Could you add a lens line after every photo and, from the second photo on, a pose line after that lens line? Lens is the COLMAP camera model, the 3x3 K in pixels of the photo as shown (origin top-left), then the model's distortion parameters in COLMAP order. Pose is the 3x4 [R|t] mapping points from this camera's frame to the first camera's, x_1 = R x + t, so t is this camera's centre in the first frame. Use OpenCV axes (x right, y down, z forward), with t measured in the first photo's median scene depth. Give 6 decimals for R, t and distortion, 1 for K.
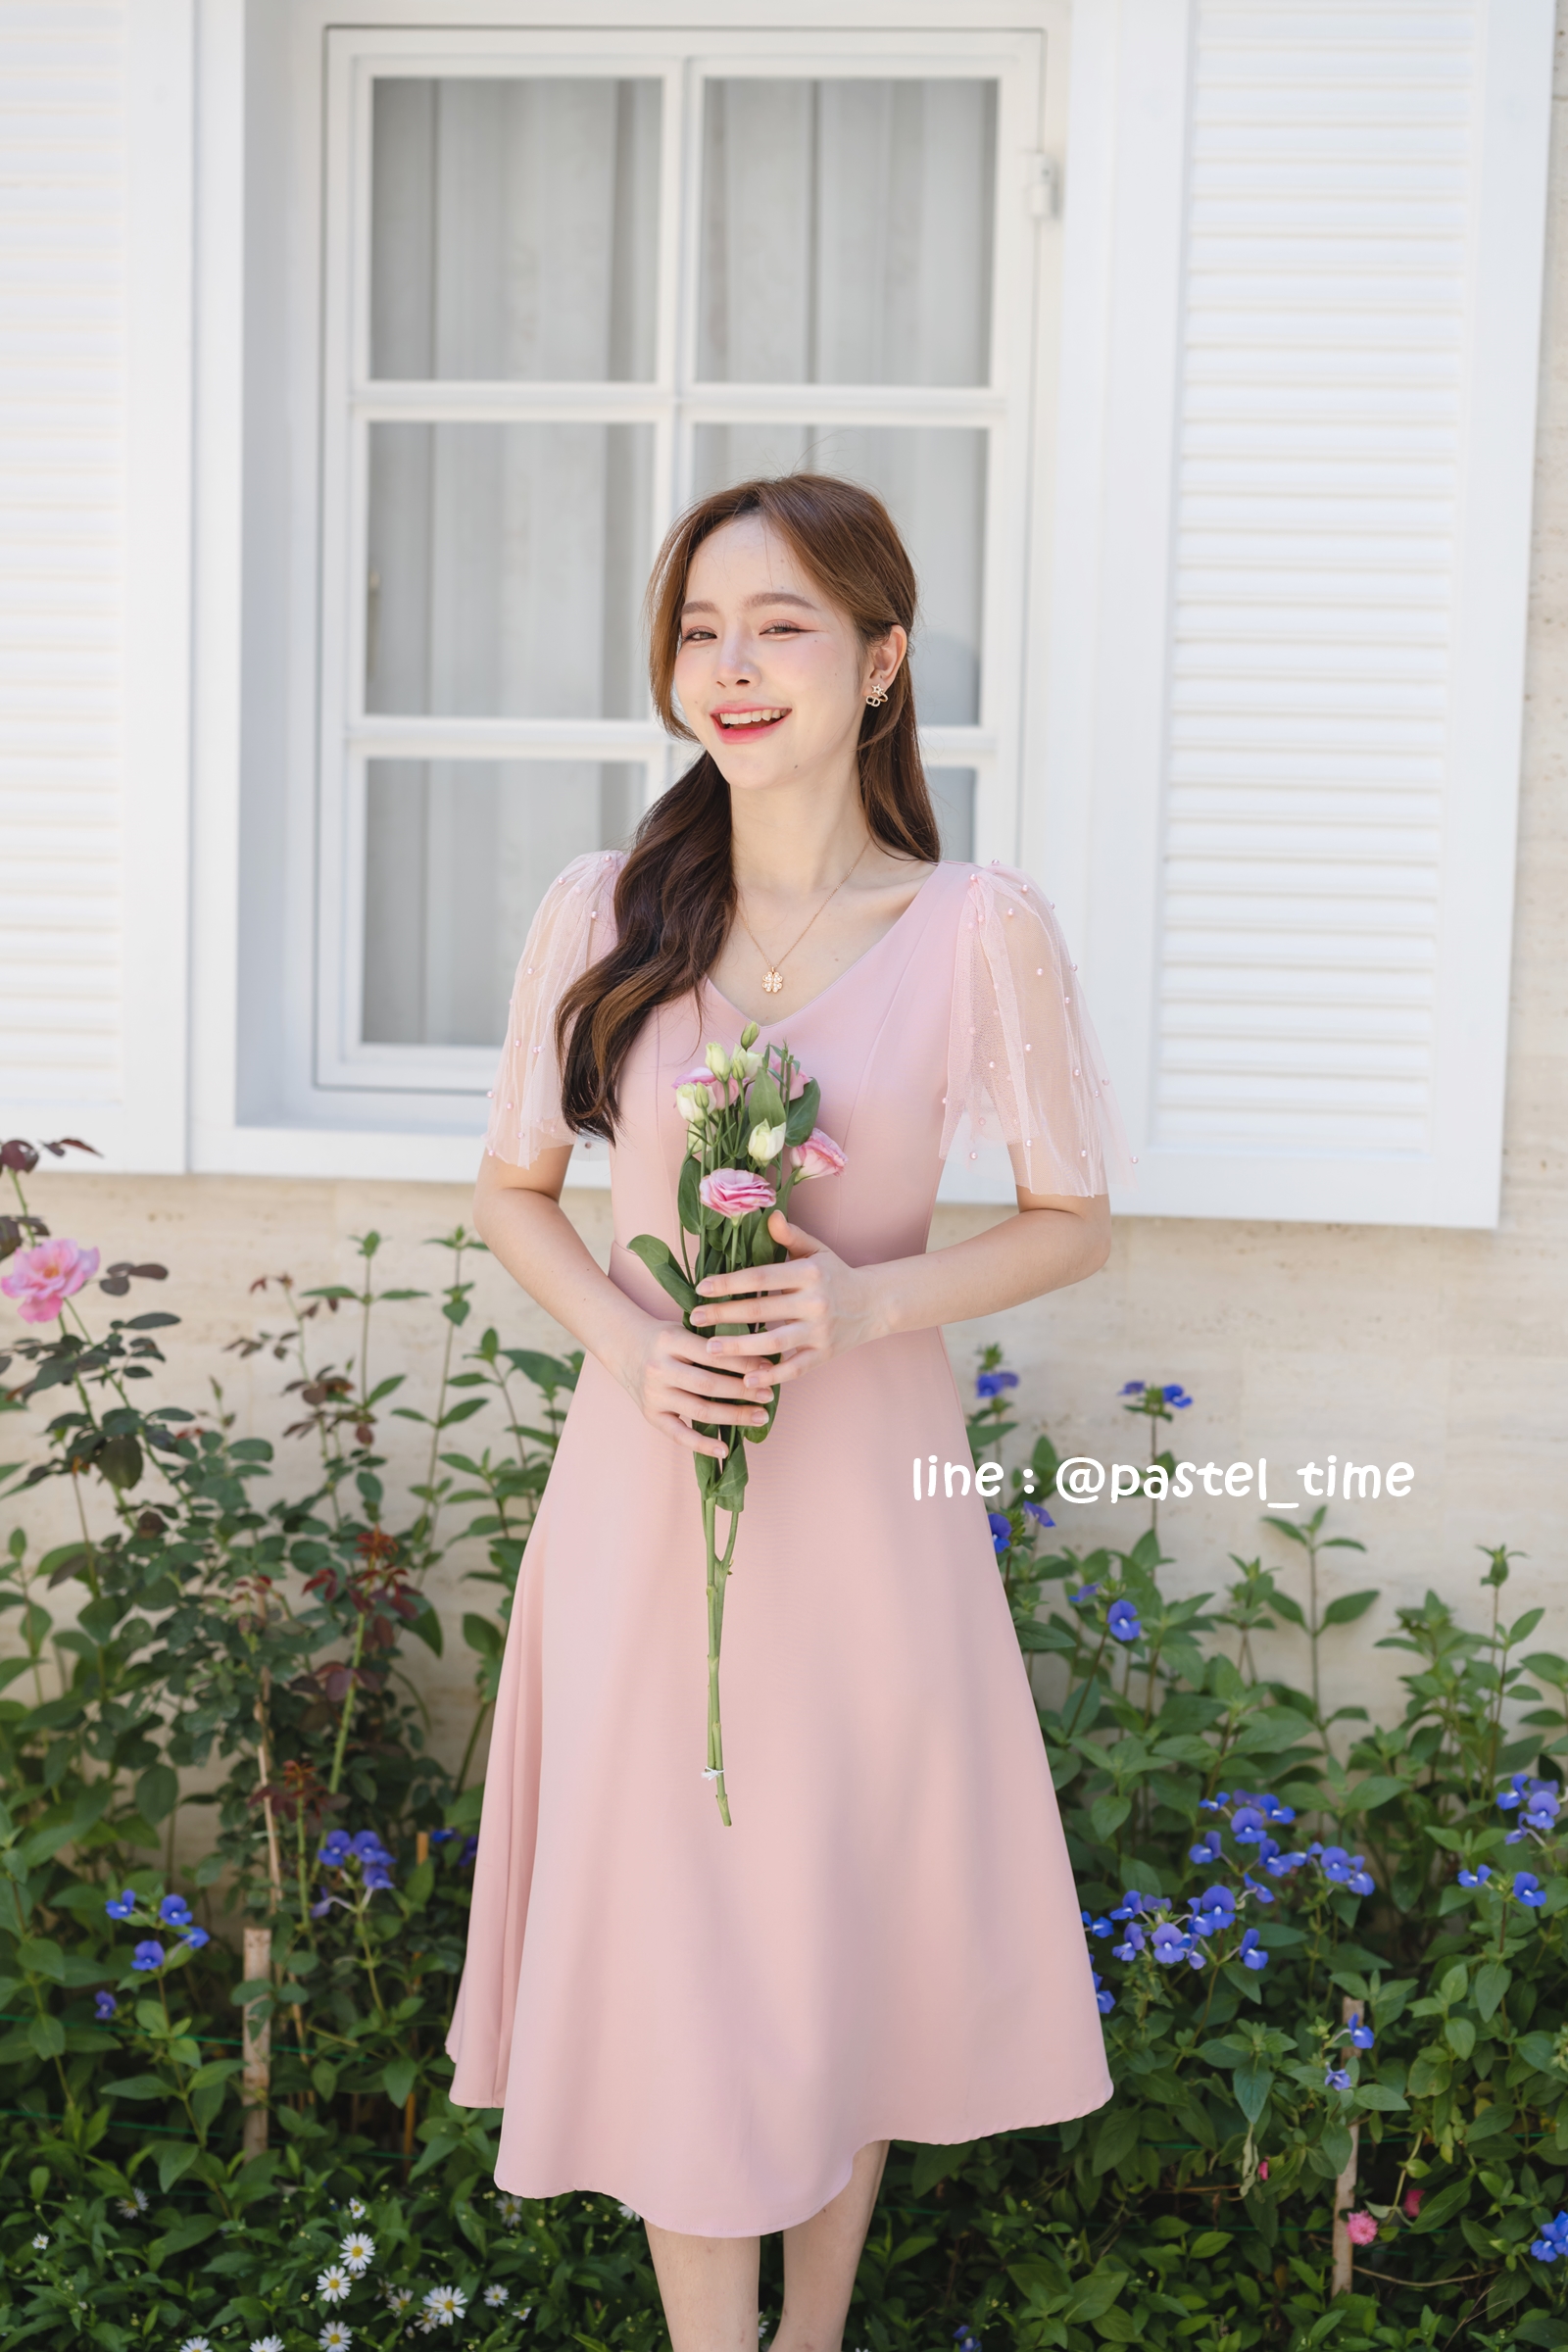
lens RADIAL K [[3332.6, 0, 789.1], [0, 3332.6, 1208.3], [0, 0, 1]] dist [0.006804, 0.049516]
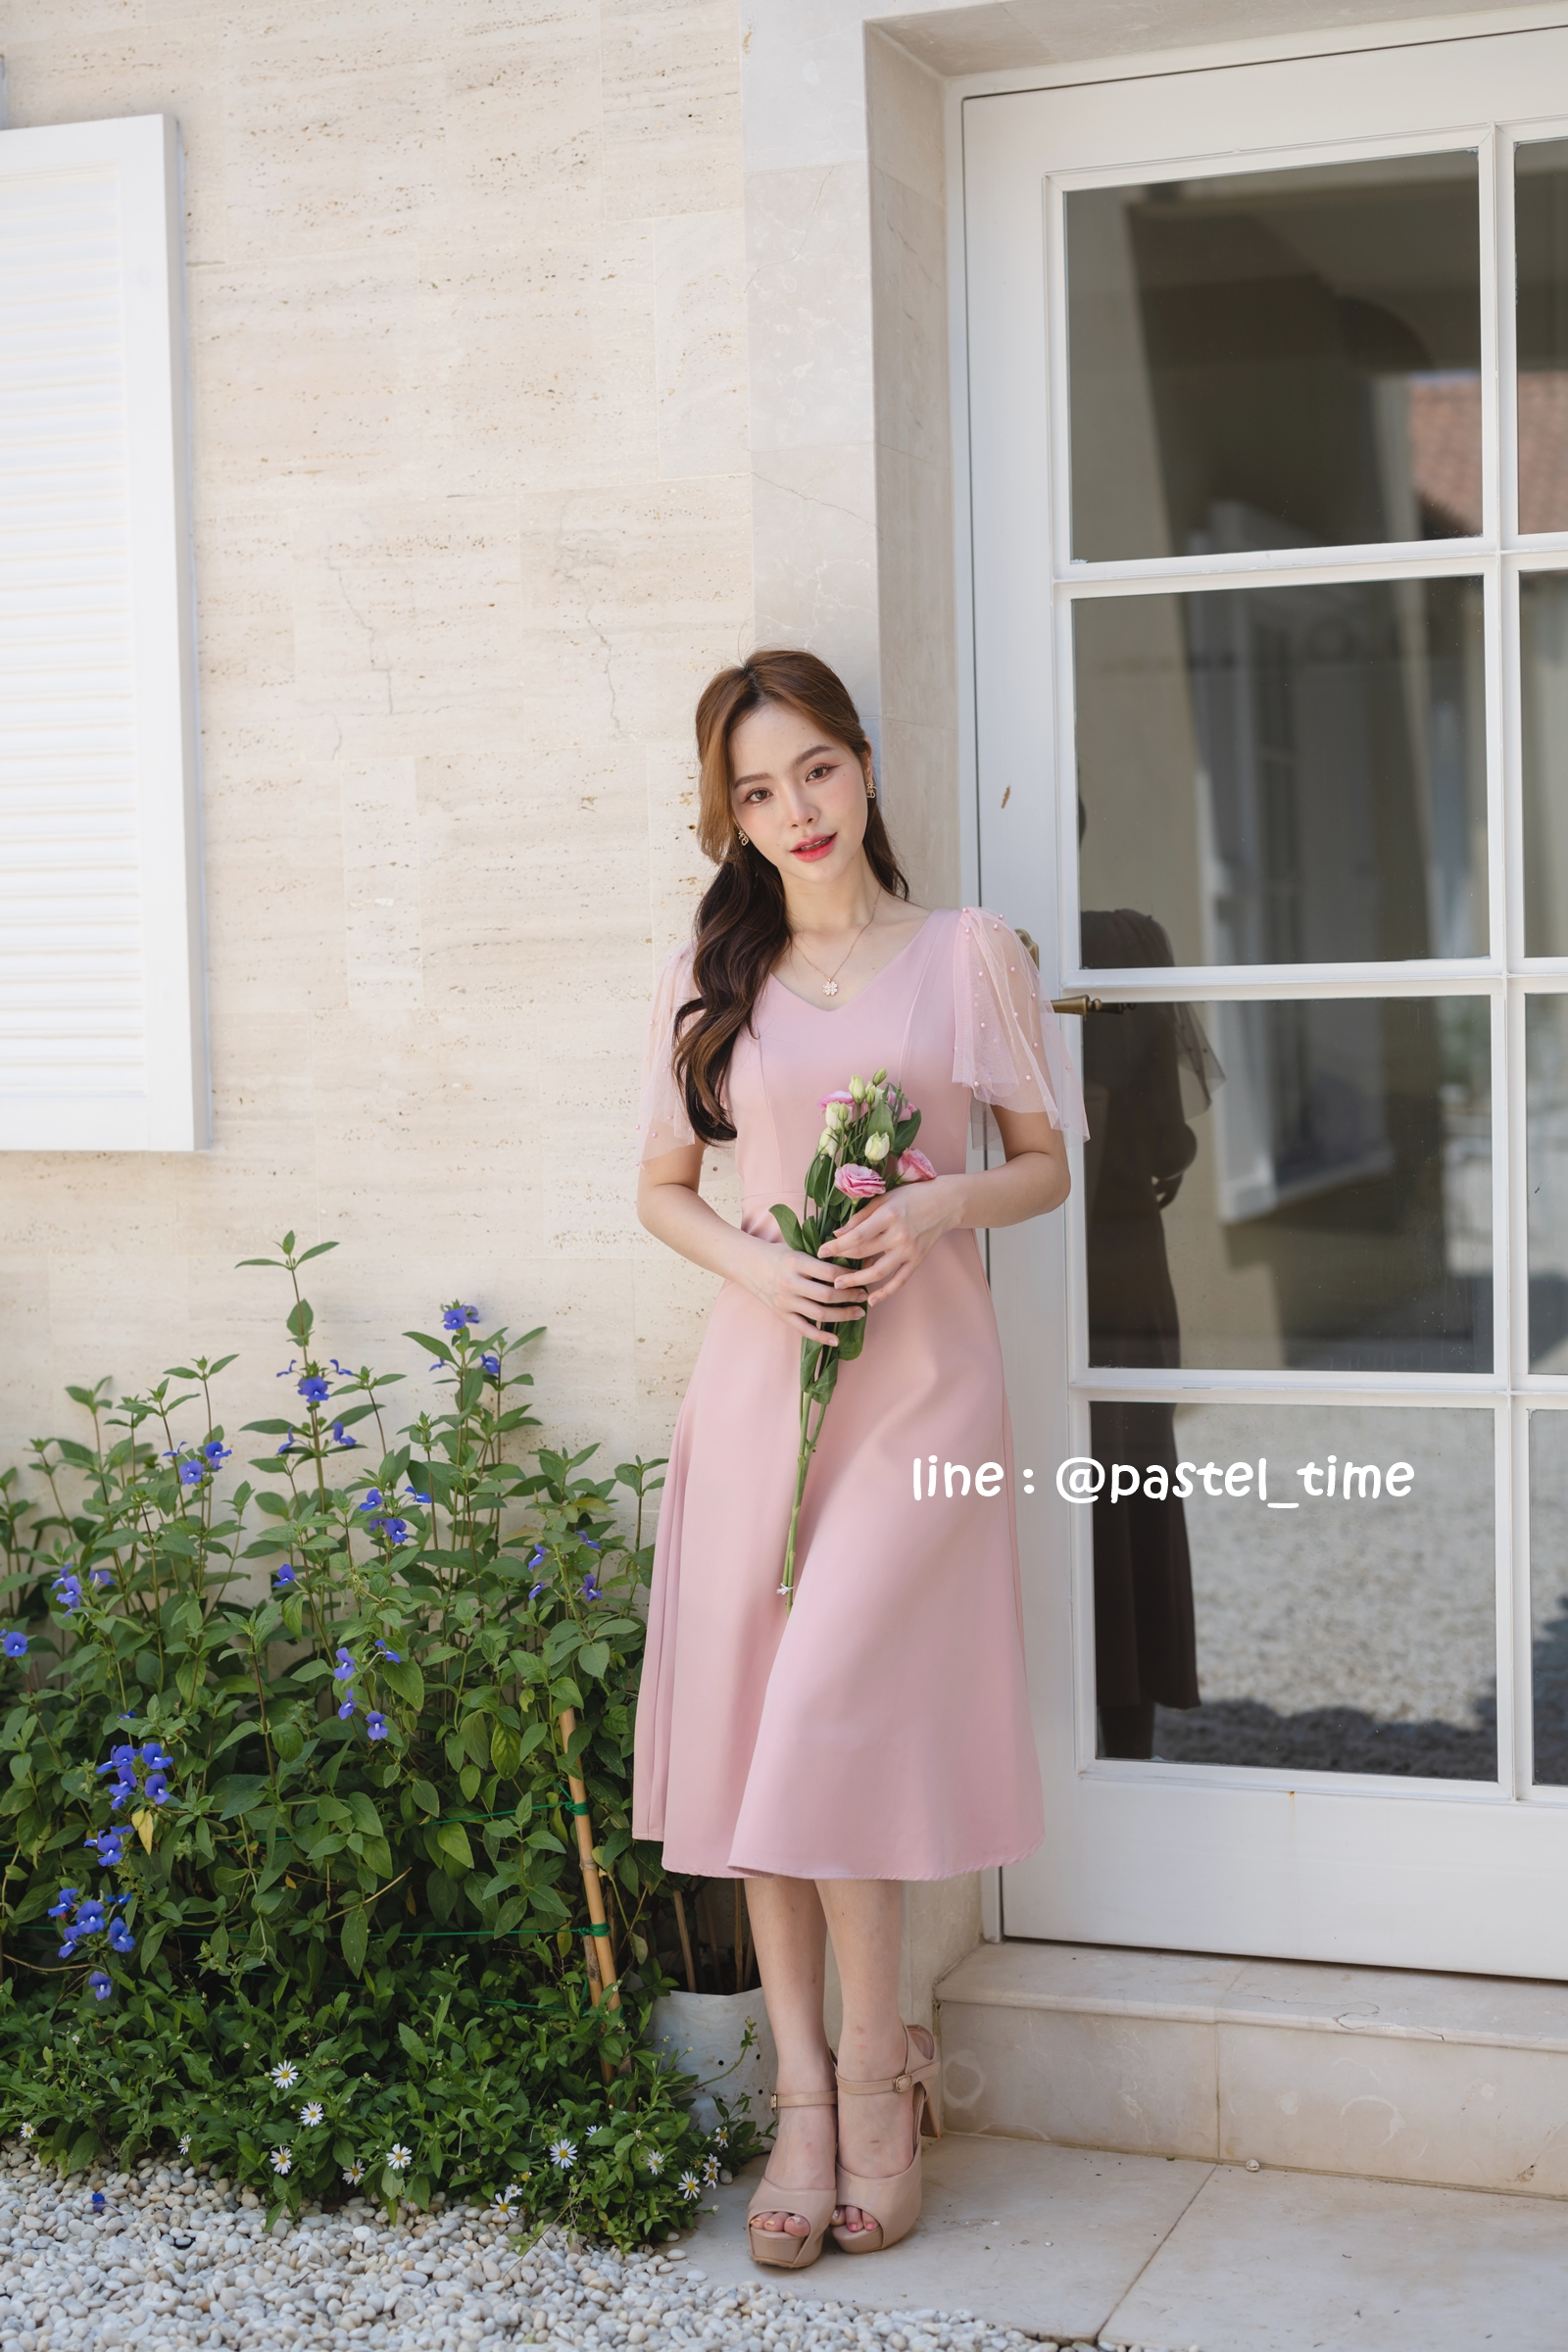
lens RADIAL K [[3395.3, 0, 806.0], [0, 3395.3, 1182.3], [0, 0, 1]] dist [-0.011965, 0.062247]
pose [[0.963680, -0.027629, -0.265627, 0.798872], [0.021466, 0.999429, -0.026078, 0.057627], [0.266196, 0.019428, 0.963723, -0.182126]]
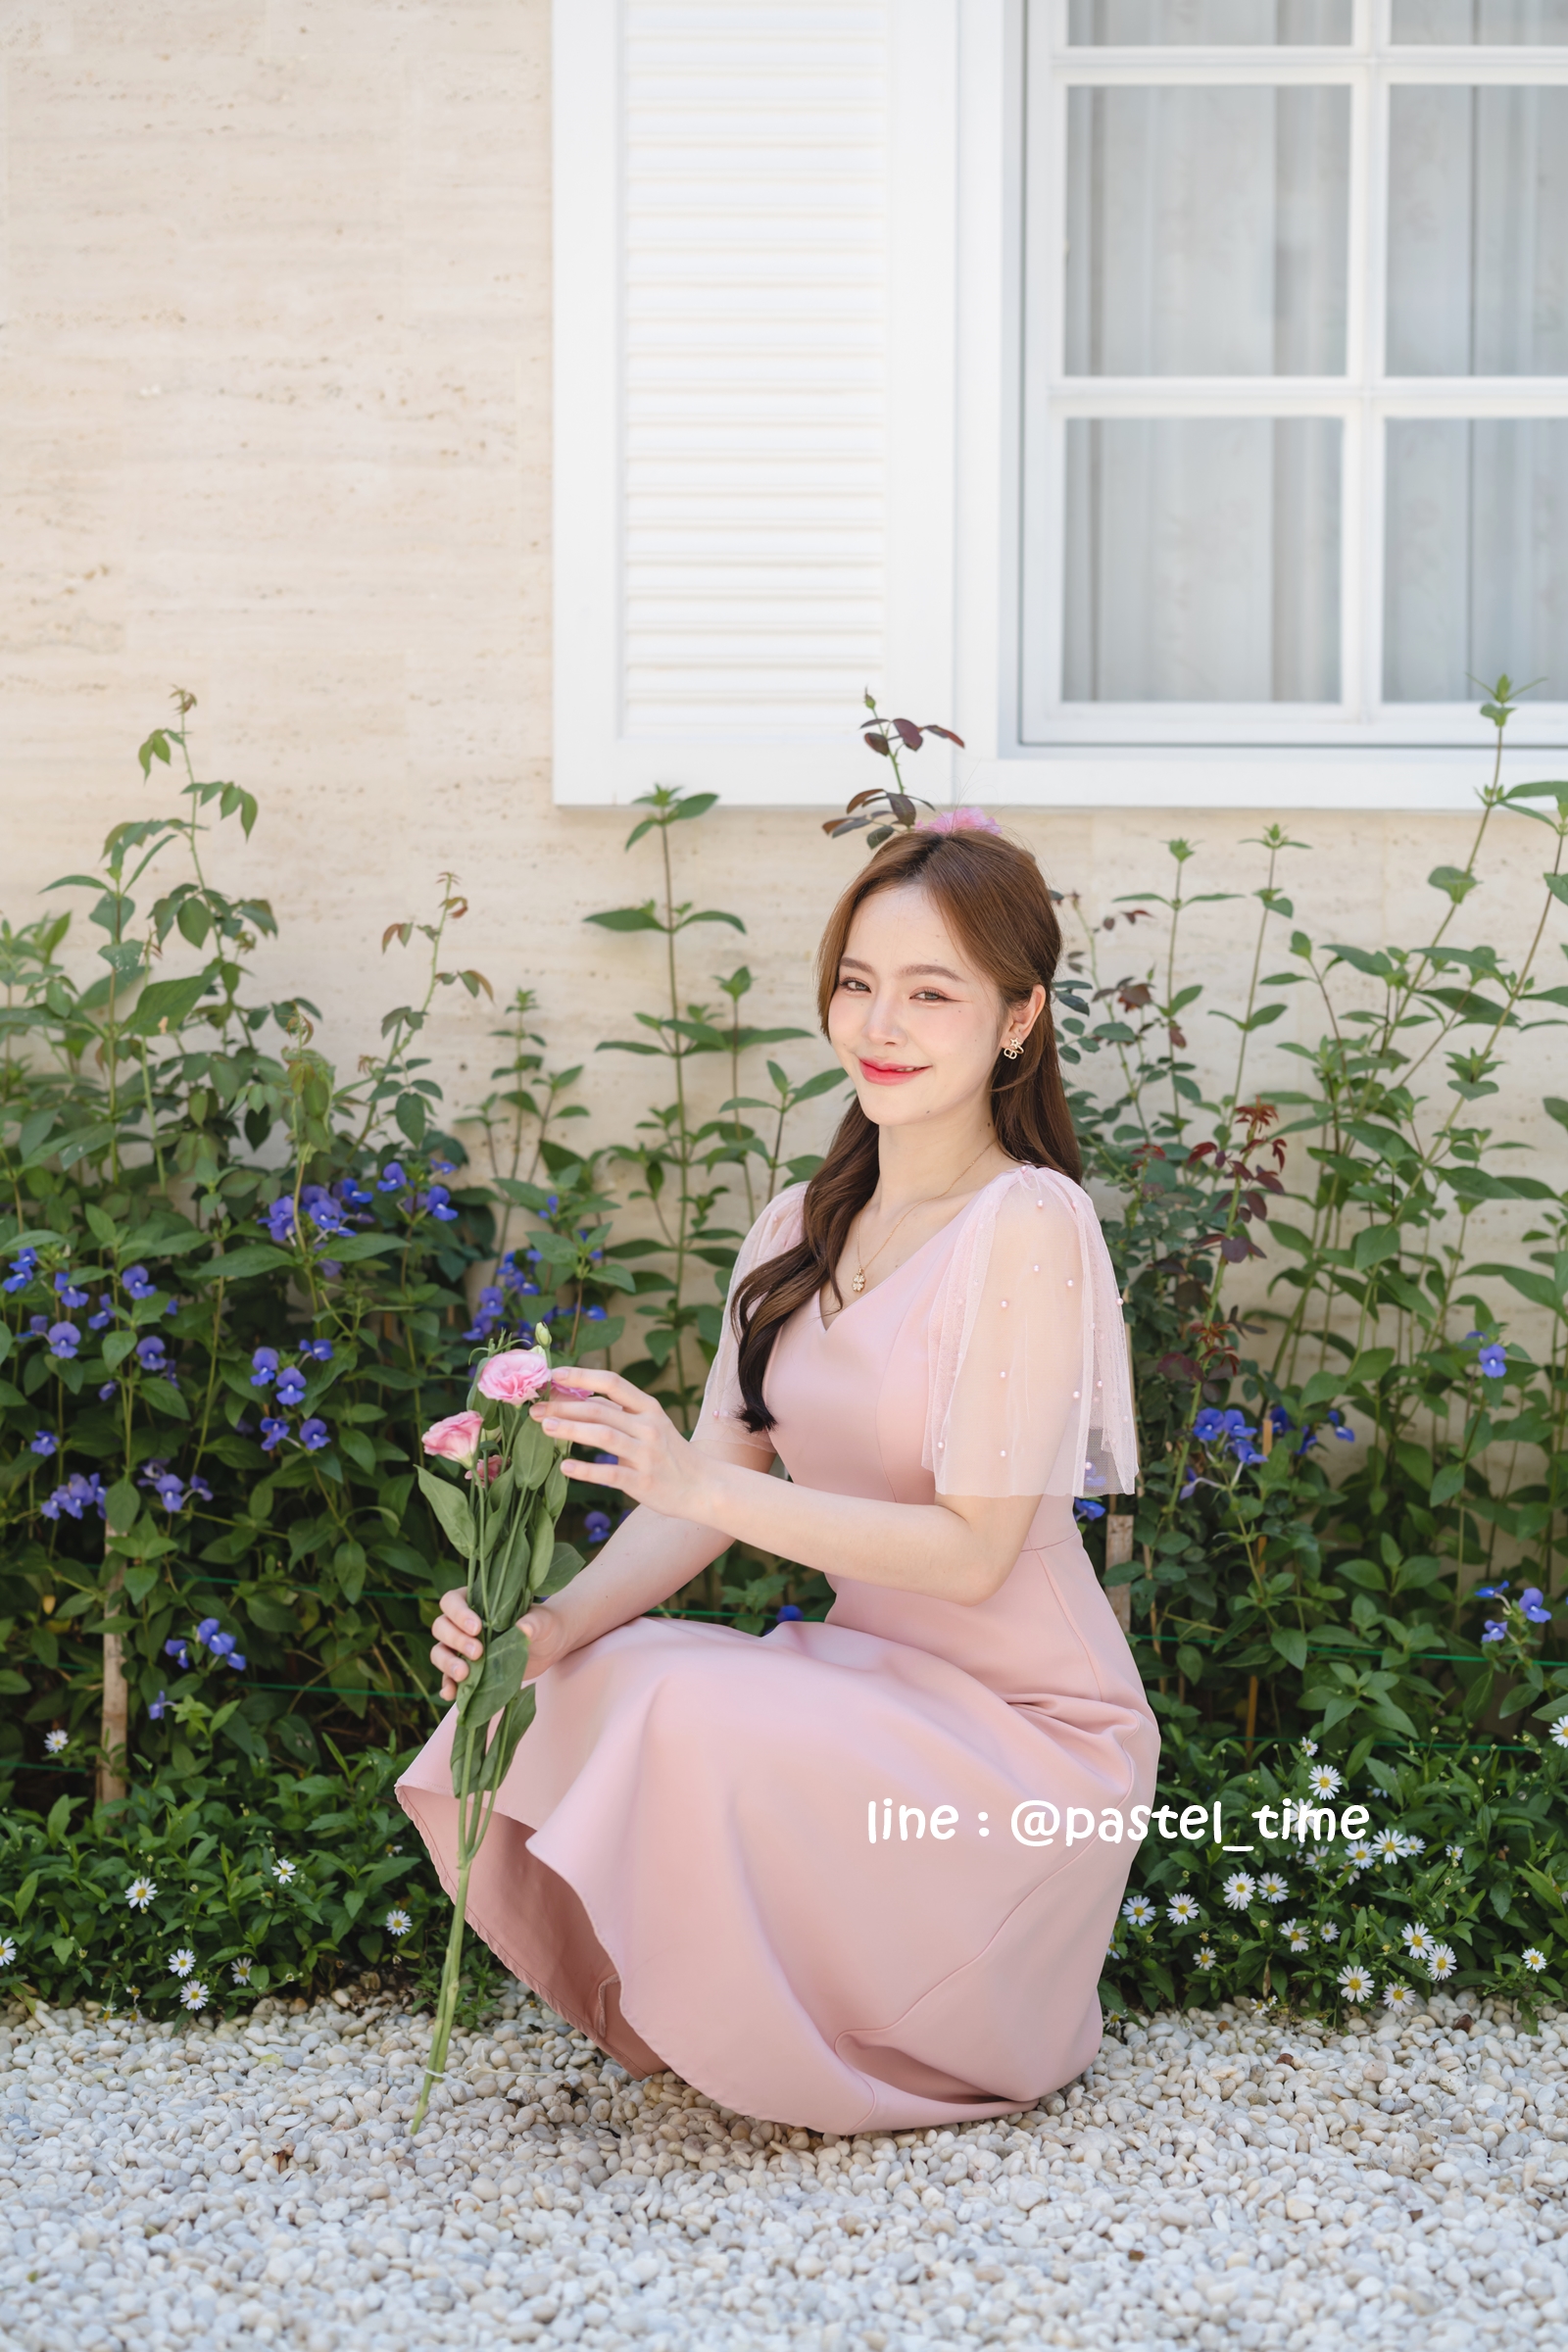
lens RADIAL K [[3327.2, 0, 844.6], [0, 3327.2, 1183.0], [0, 0, 1]] dist [0.000751, 0.039170]
pose [[0.995719, -0.028363, 0.087978, -0.325246], [0.031498, 0.998910, -0.034460, 0.146648], [-0.086905, 0.037084, 0.995526, 0.002881]]
